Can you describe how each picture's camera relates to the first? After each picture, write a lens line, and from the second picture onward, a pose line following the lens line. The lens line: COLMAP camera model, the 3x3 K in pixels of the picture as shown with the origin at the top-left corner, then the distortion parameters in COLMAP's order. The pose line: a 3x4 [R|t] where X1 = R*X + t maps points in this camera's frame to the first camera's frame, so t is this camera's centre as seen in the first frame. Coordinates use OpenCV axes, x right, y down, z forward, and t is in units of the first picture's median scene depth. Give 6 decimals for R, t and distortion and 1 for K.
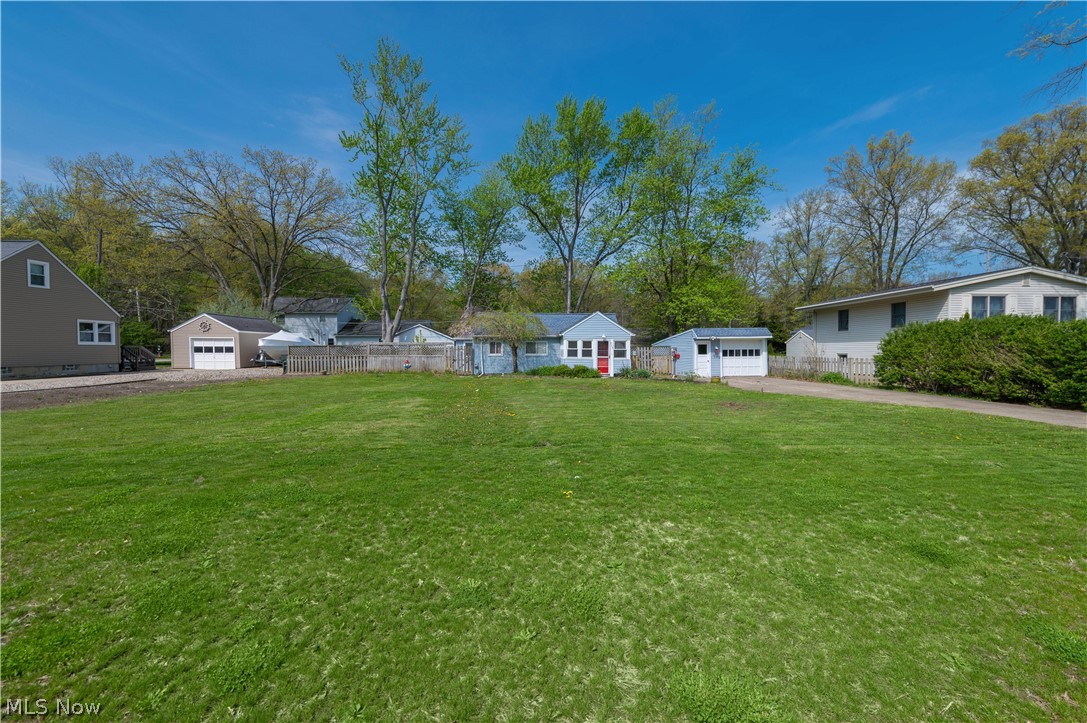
lens RADIAL K [[433.9, 0, 550.7], [0, 433.9, 351.1], [0, 0, 1]] dist [0.017808, -0.003603]
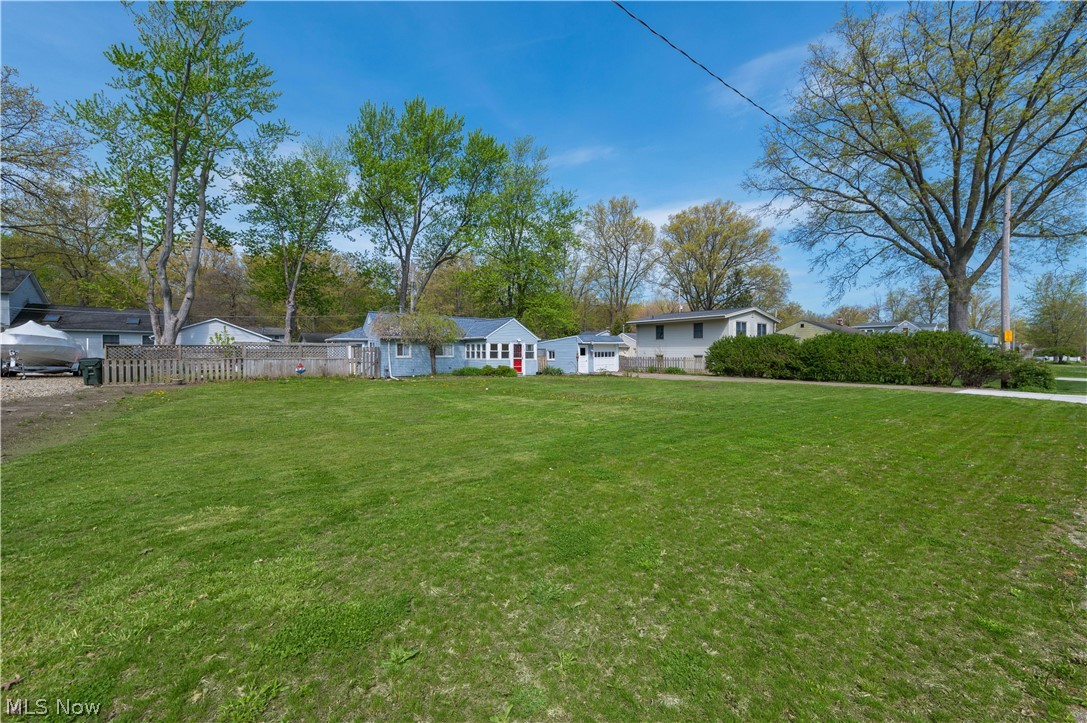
lens RADIAL K [[433.9, 0, 560.1], [0, 433.9, 354.9], [0, 0, 1]] dist [0.017808, -0.003603]
pose [[0.810175, -0.002311, 0.586184, -0.451060], [-0.000969, 0.999986, 0.005282, -0.001377], [-0.586187, -0.004848, 0.810161, 0.003959]]
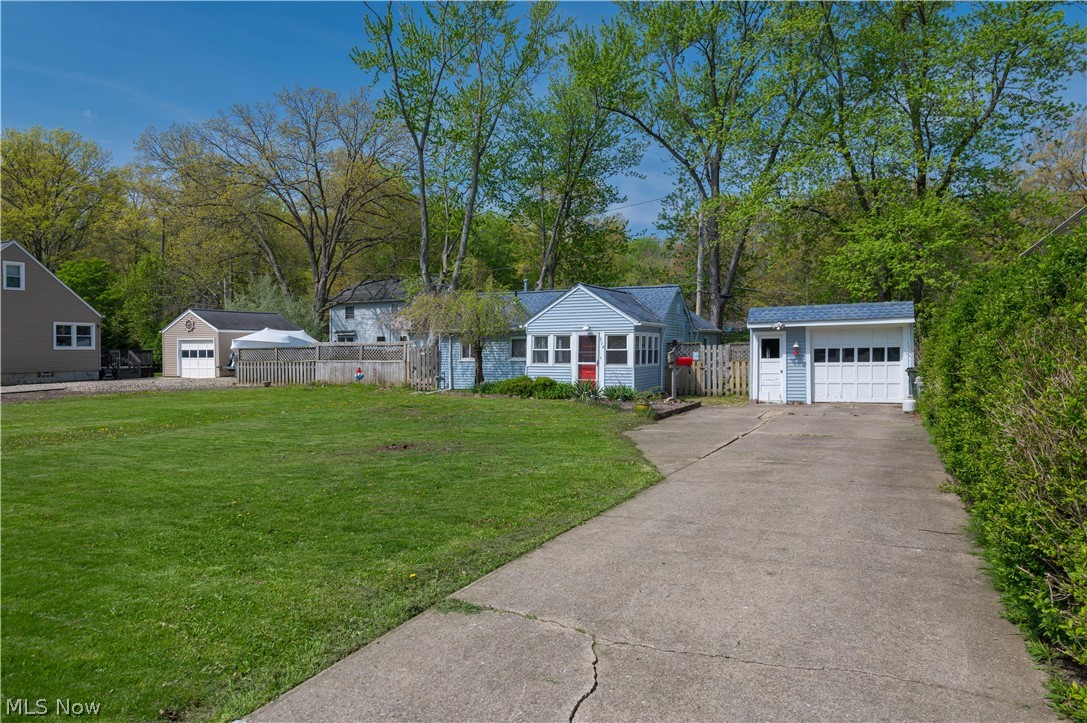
lens RADIAL K [[731.1, 0, 546.7], [0, 731.1, 367.4], [0, 0, 1]] dist [-0.000537, 0.003977]
pose [[0.887079, 0.002823, -0.461608, 0.508616], [0.006927, 0.999787, 0.019428, -0.000068], [0.461565, -0.020432, 0.886871, 0.112490]]
